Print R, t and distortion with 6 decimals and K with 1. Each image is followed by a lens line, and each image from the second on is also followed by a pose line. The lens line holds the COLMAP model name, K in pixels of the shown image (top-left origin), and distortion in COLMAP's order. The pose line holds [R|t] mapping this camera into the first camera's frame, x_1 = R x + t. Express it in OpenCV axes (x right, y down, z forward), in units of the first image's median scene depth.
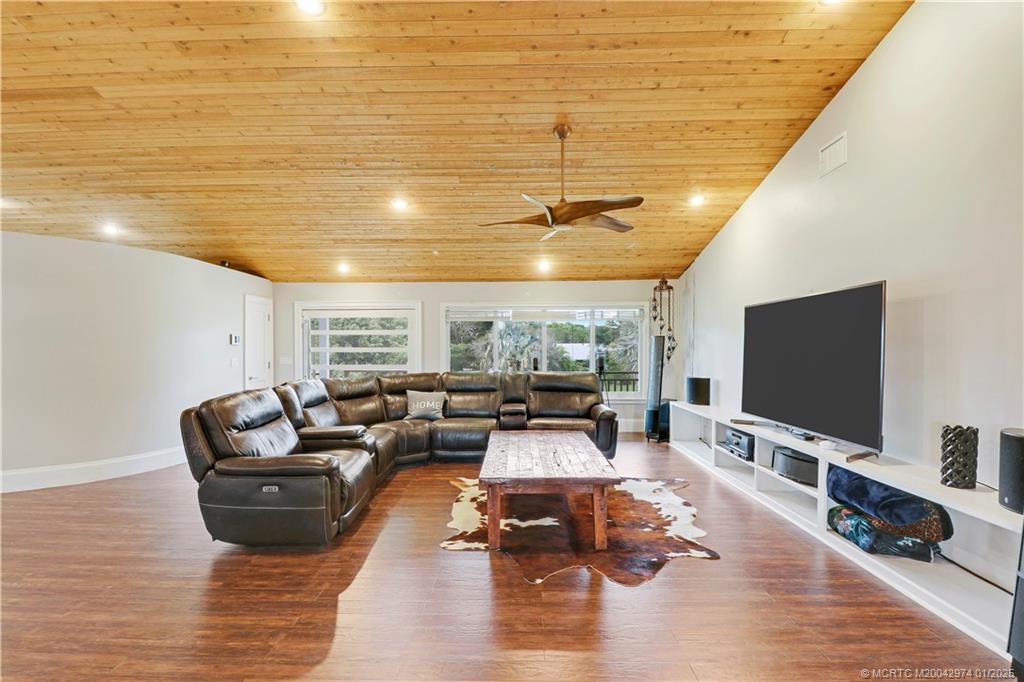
lens RADIAL K [[491.4, 0, 505.5], [0, 491.4, 347.3], [0, 0, 1]] dist [-0.001833, -0.001260]
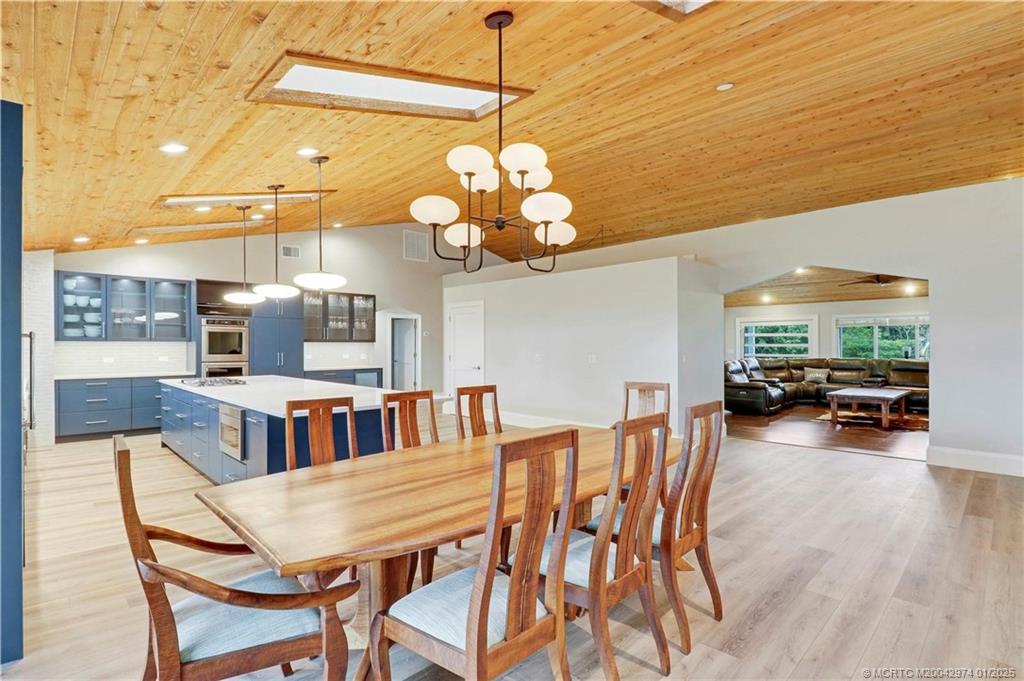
lens RADIAL K [[491.4, 0, 508.0], [0, 491.4, 348.5], [0, 0, 1]] dist [-0.001833, -0.001260]
pose [[0.711449, 0.006914, -0.702704, 0.290436], [-0.000480, 0.999956, 0.009353, 0.001023], [0.702738, -0.006317, 0.711421, -1.045882]]
